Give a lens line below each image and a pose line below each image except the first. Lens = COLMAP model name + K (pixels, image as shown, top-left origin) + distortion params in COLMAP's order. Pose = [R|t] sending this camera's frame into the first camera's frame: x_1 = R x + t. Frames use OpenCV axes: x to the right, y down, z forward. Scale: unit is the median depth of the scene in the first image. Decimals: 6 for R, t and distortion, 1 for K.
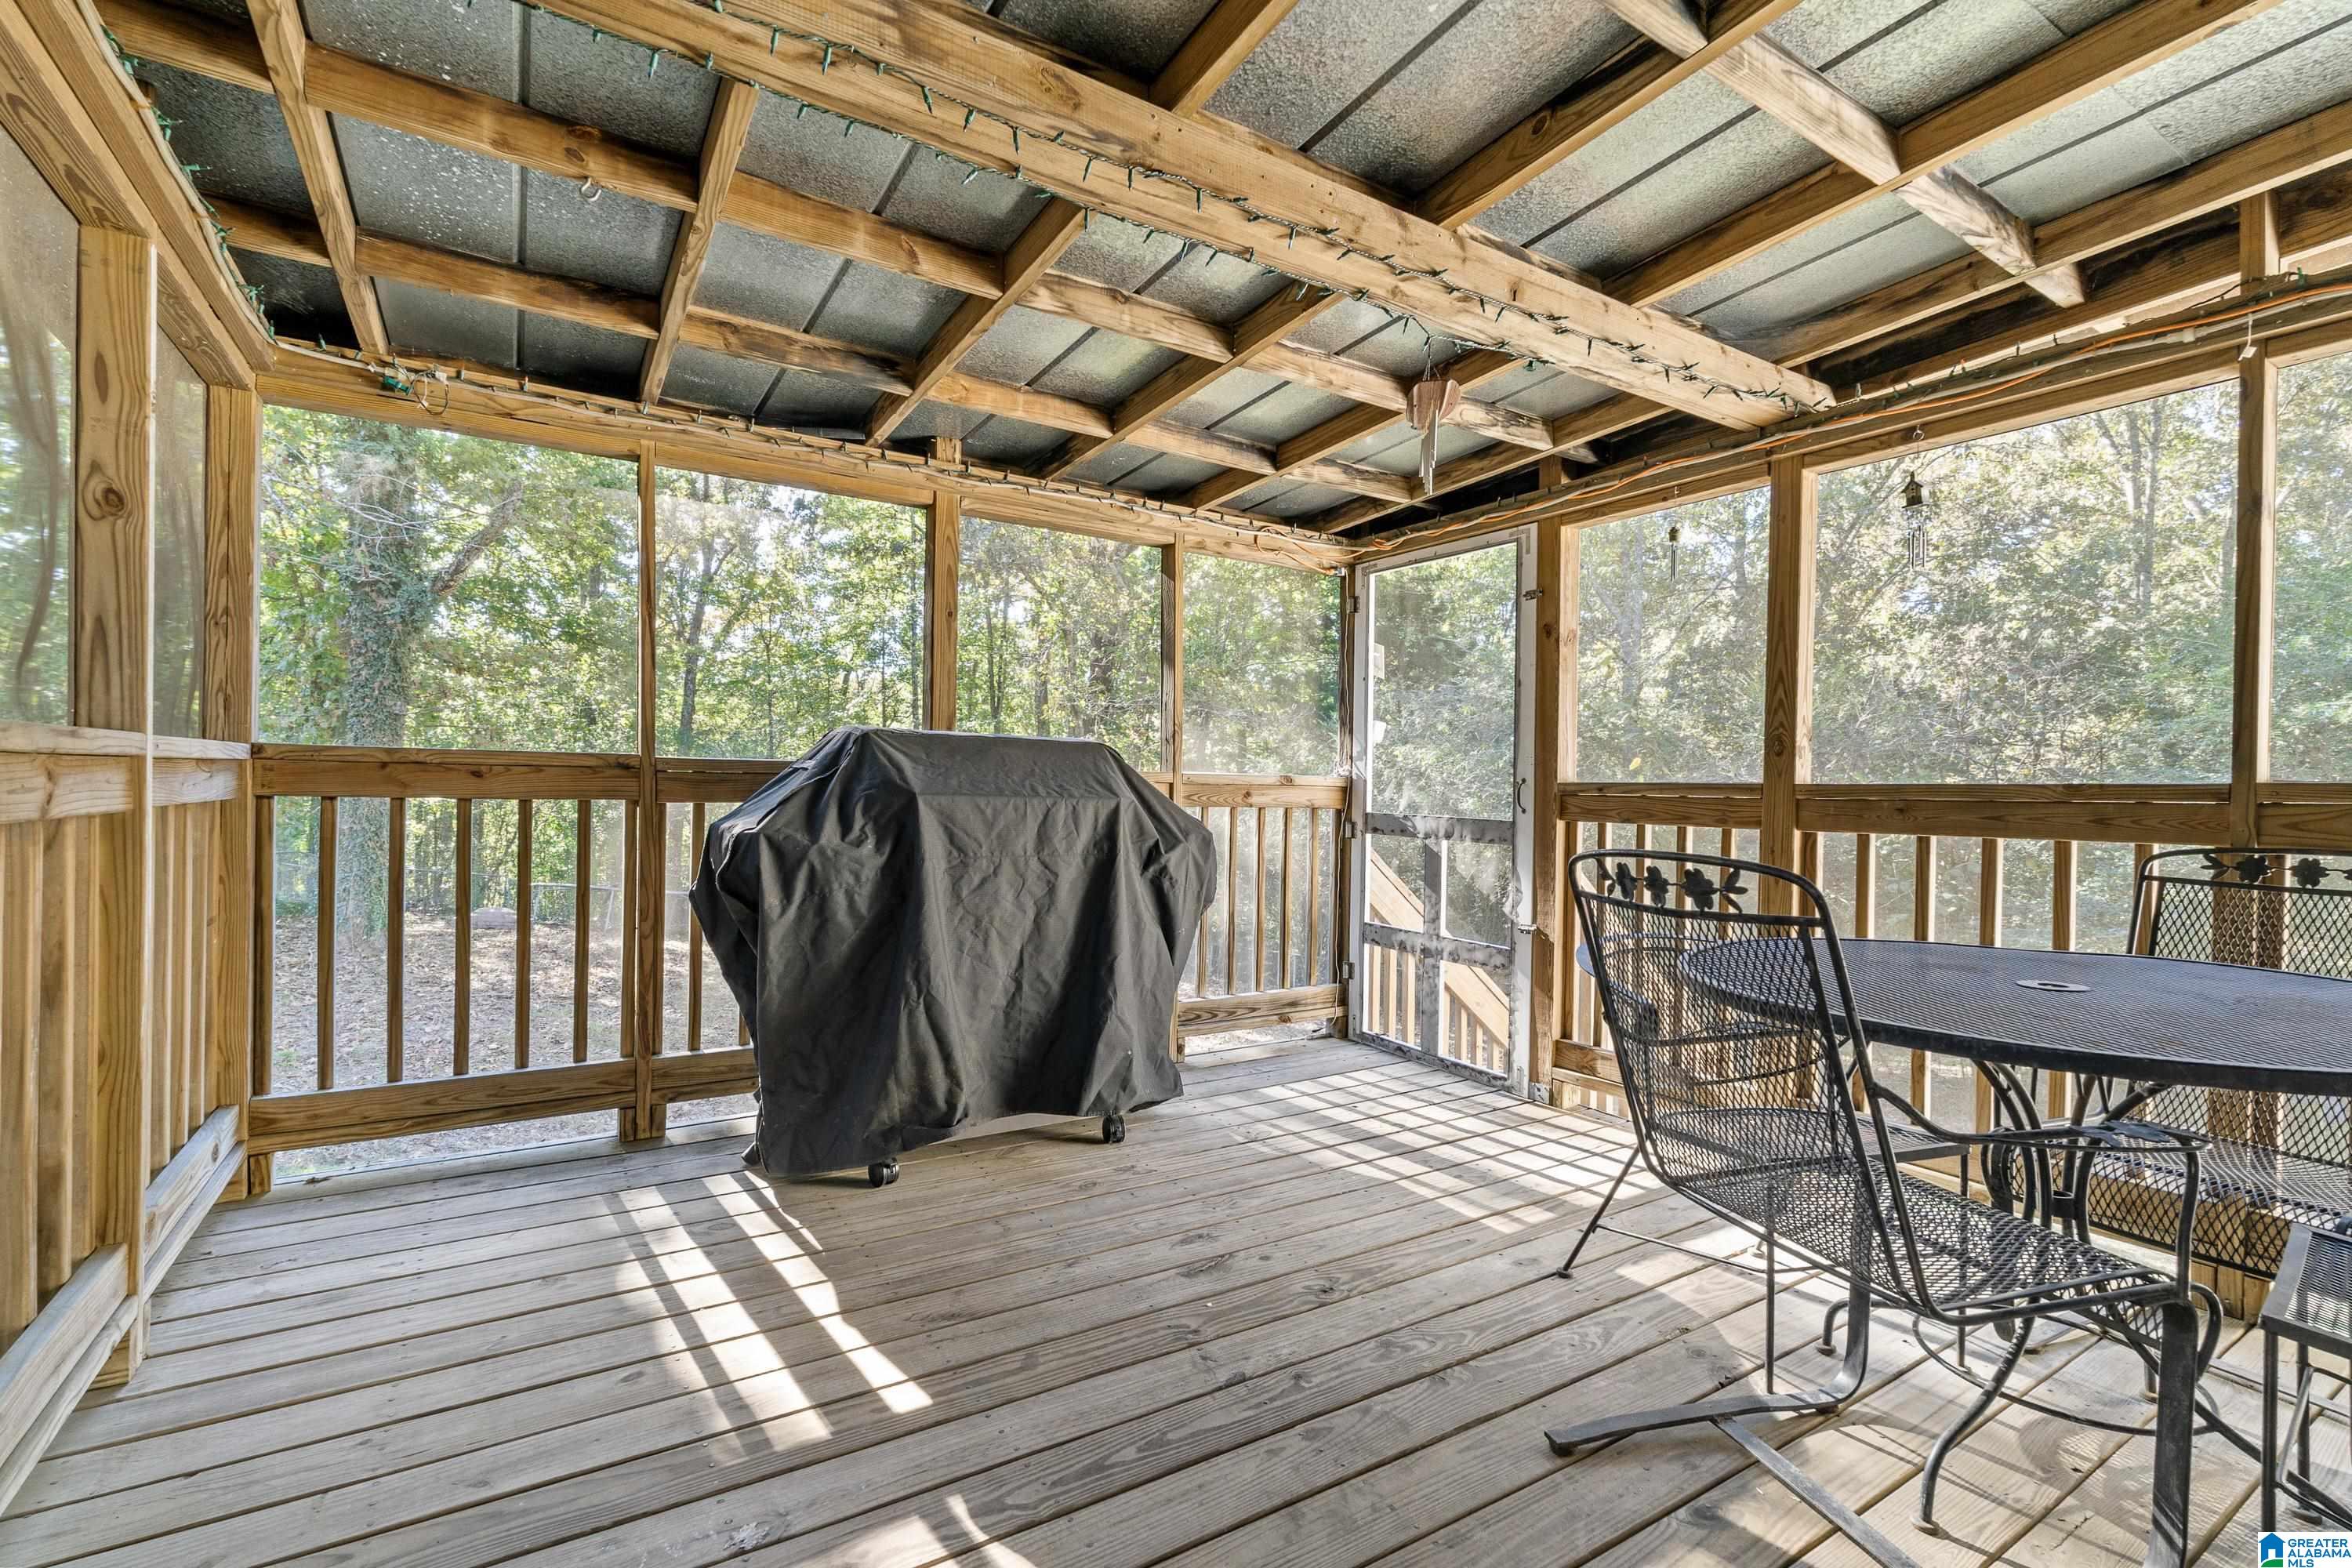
lens RADIAL K [[1080.2, 0, 1176.0], [0, 1080.2, 784.0], [0, 0, 1]] dist [-0.000151, -0.000032]
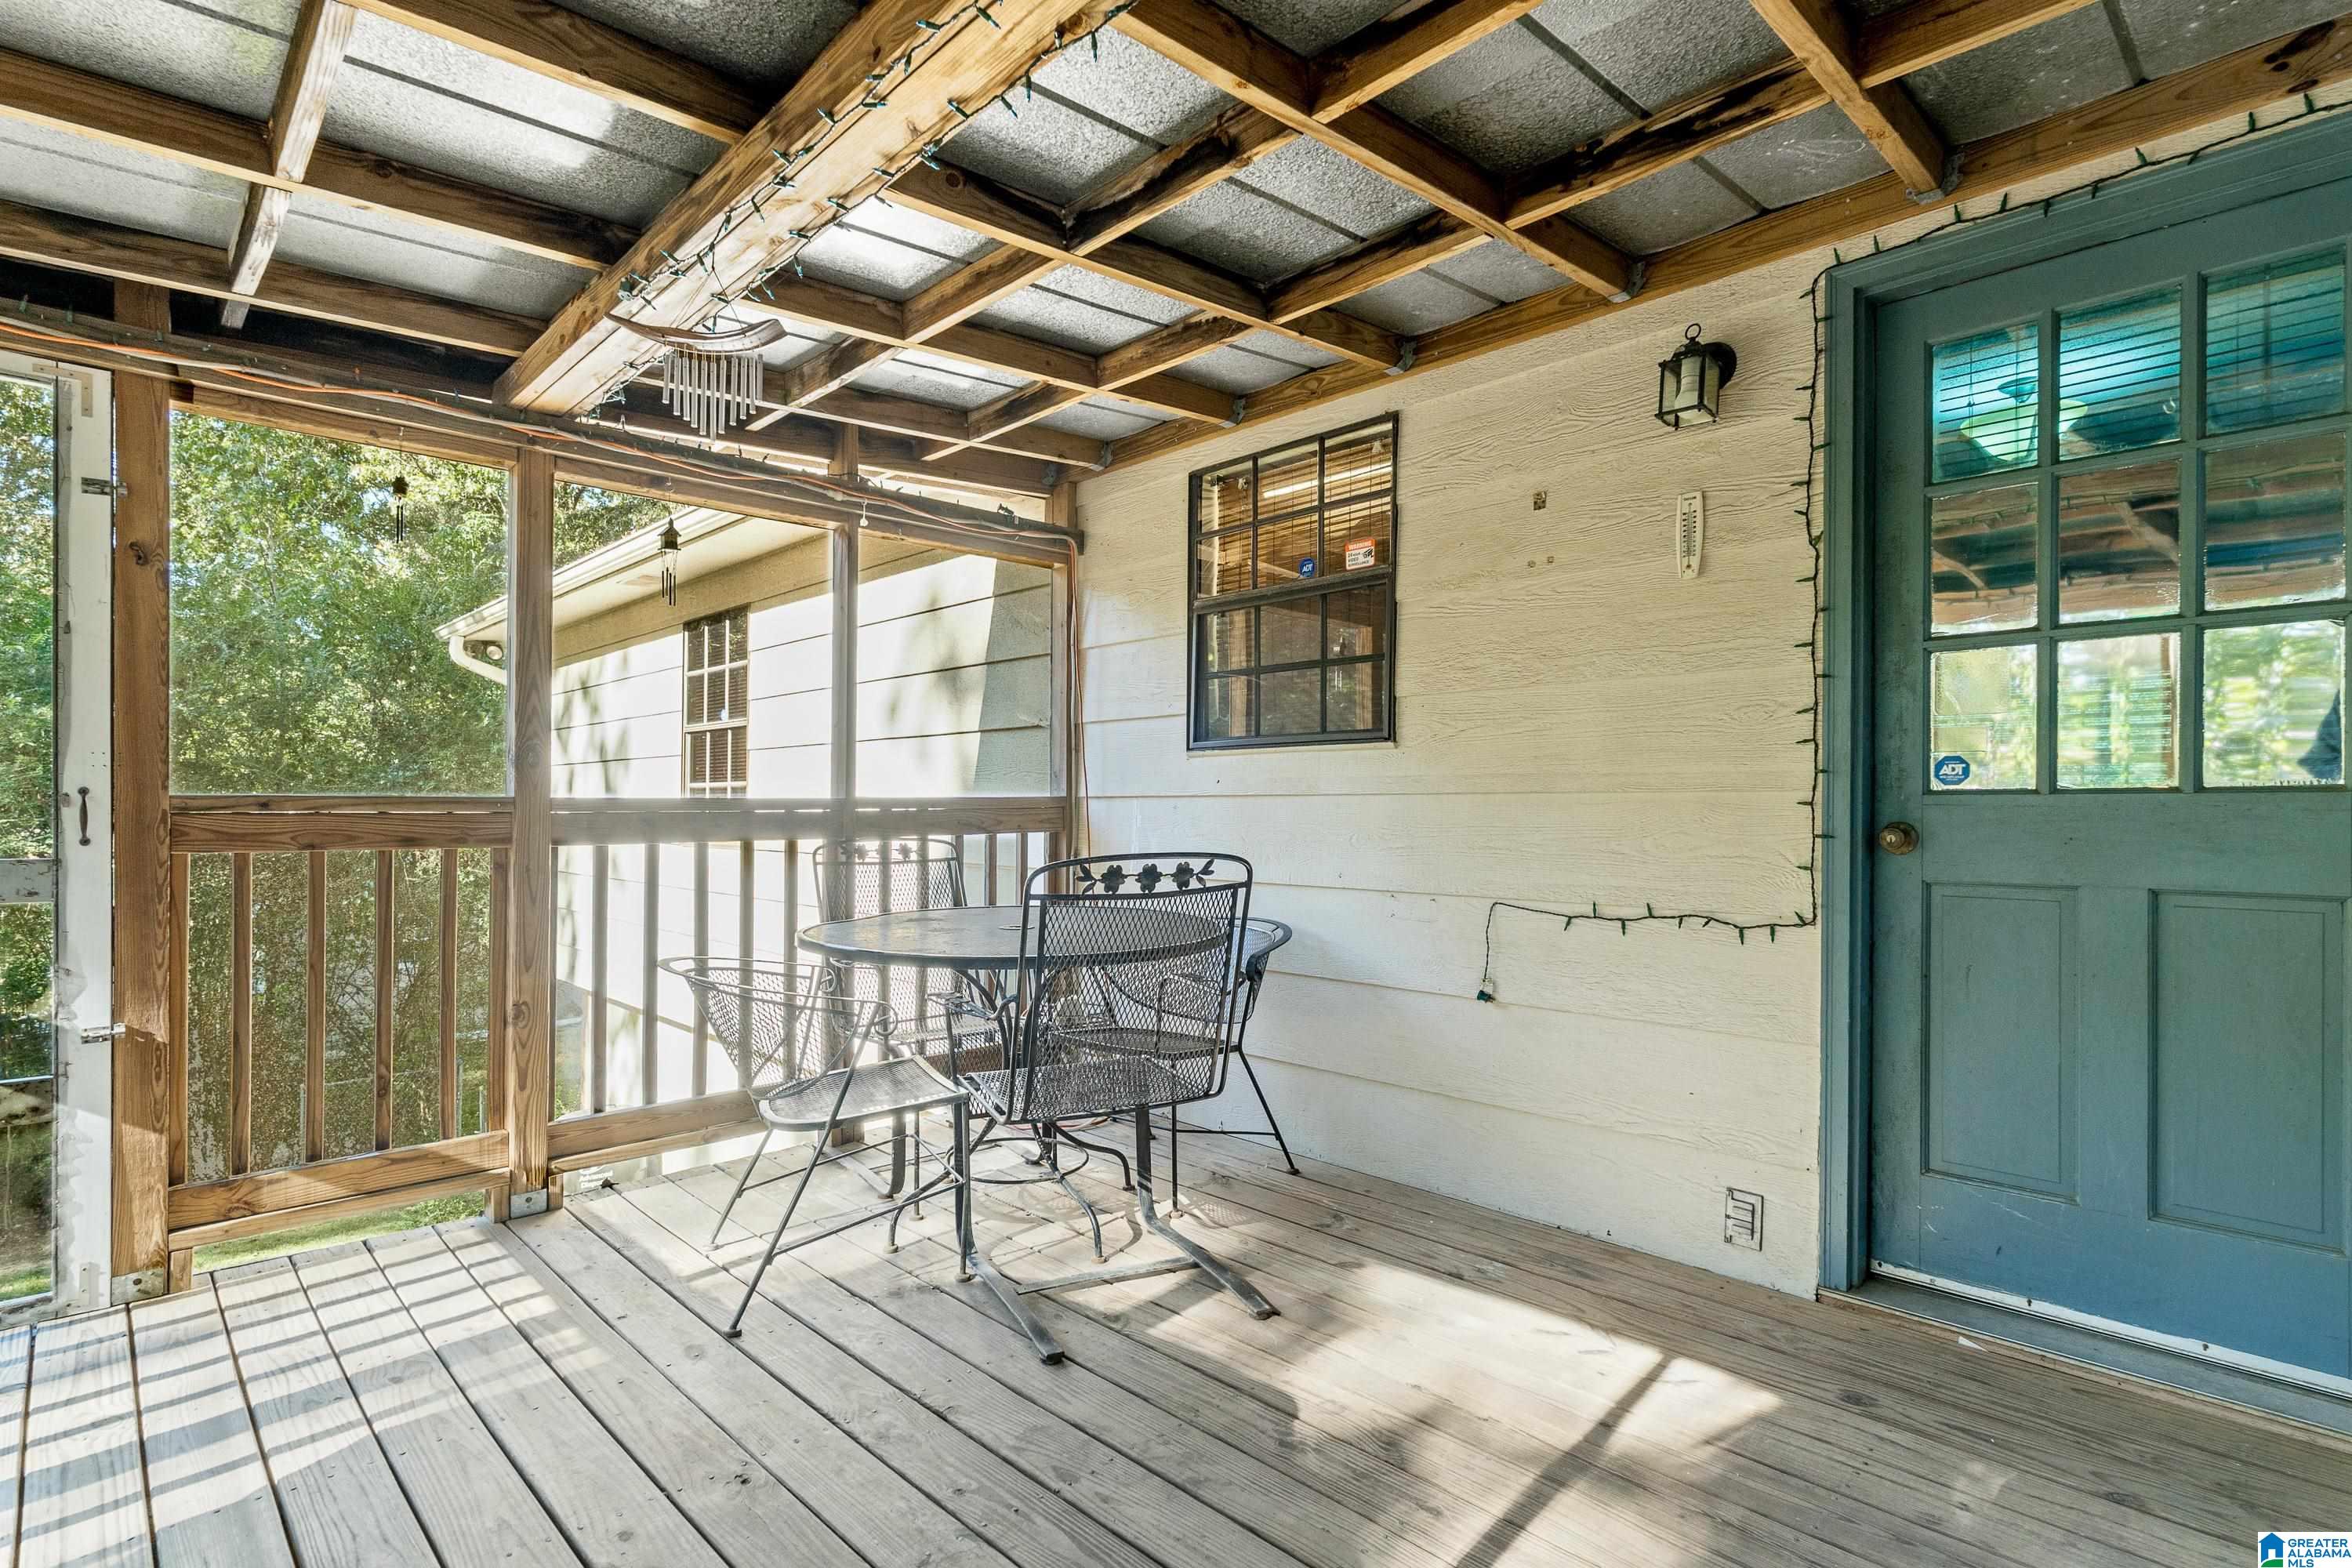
lens RADIAL K [[1139.1, 0, 1176.0], [0, 1139.1, 784.0], [0, 0, 1]] dist [0.000321, 0.000299]
pose [[-0.205585, -0.000814, 0.978639, -0.543224], [-0.008070, 0.999967, -0.000863, -0.015050], [-0.978606, -0.008075, -0.205585, 0.673791]]
